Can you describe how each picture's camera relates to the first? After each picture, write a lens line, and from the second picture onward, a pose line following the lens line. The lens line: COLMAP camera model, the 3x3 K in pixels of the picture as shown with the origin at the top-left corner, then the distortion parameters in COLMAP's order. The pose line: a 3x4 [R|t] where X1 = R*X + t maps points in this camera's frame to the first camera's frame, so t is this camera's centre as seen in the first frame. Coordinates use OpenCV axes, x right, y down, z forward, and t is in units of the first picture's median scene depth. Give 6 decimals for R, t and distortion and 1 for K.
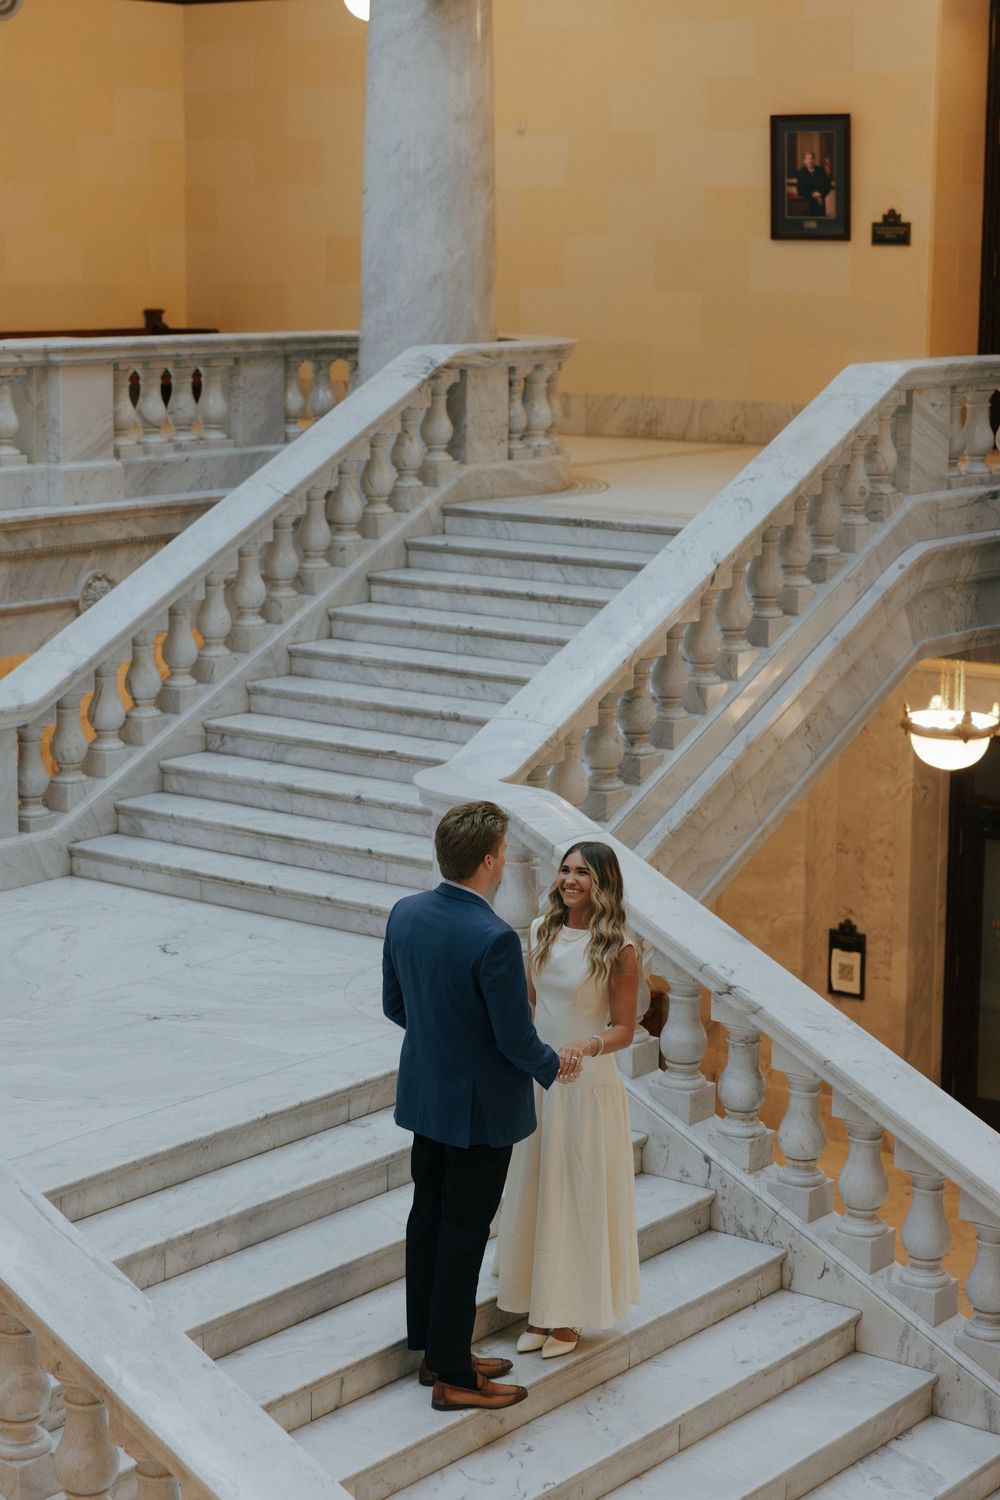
lens RADIAL K [[2873.5, 0, 503.5], [0, 2873.5, 728.9], [0, 0, 1]] dist [0.012857, 0.085081]
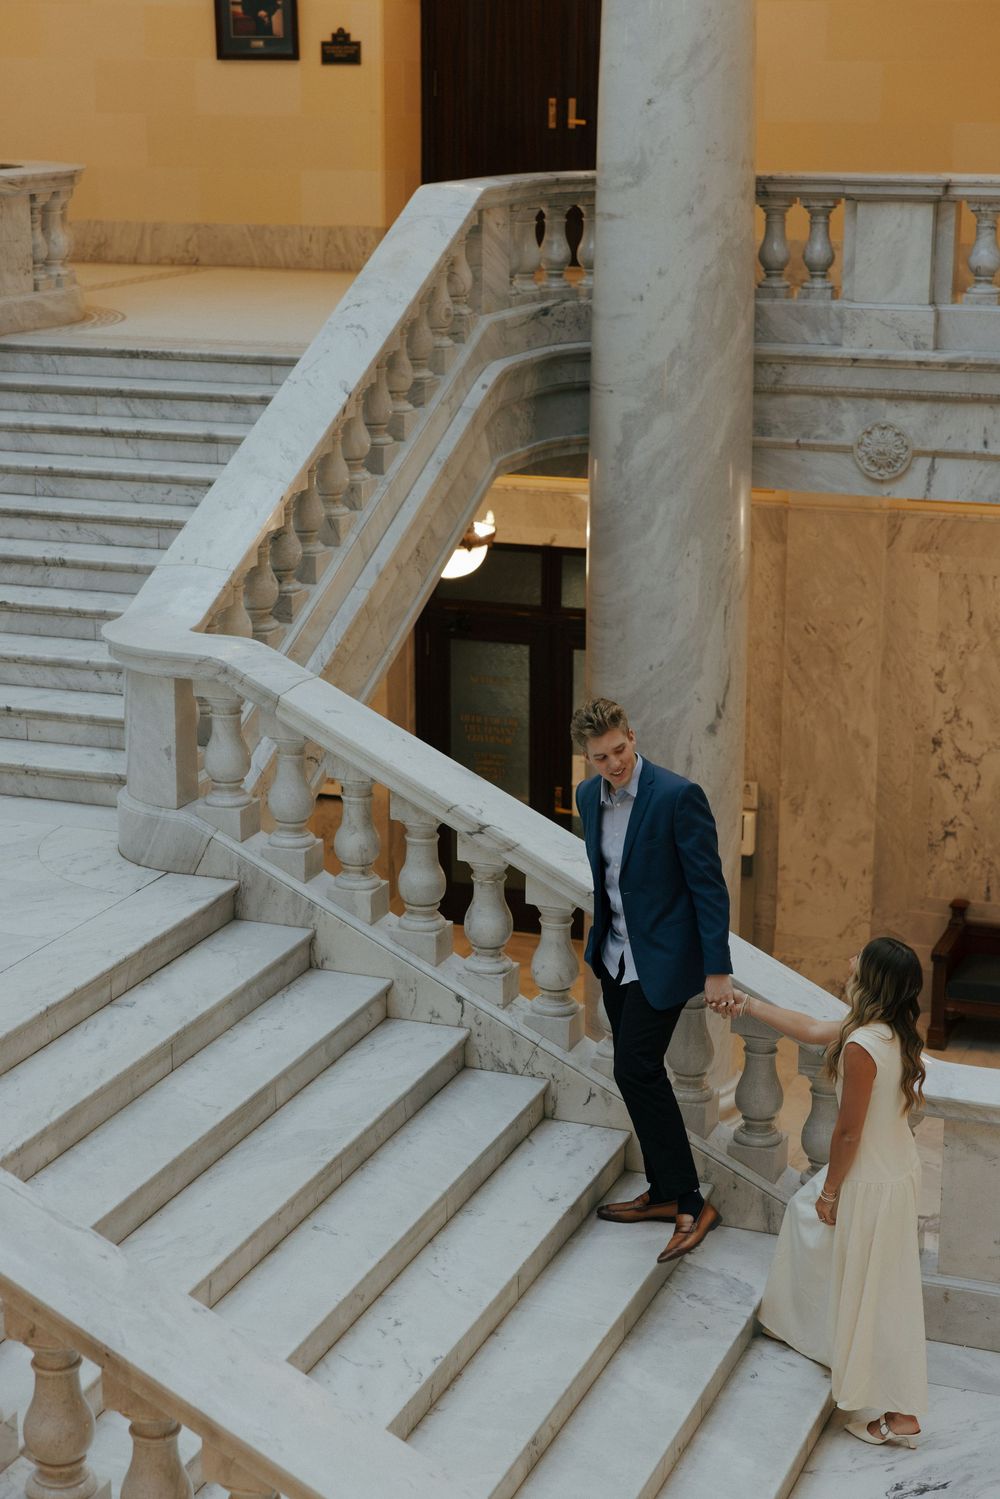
lens RADIAL K [[2636.7, 0, 477.1], [0, 2636.7, 745.7], [0, 0, 1]] dist [0.013046, 0.100216]
pose [[0.957511, -0.080296, 0.276993, -0.130650], [0.056377, 0.994043, 0.093274, -0.017278], [-0.282832, -0.073695, 0.956334, 0.100382]]
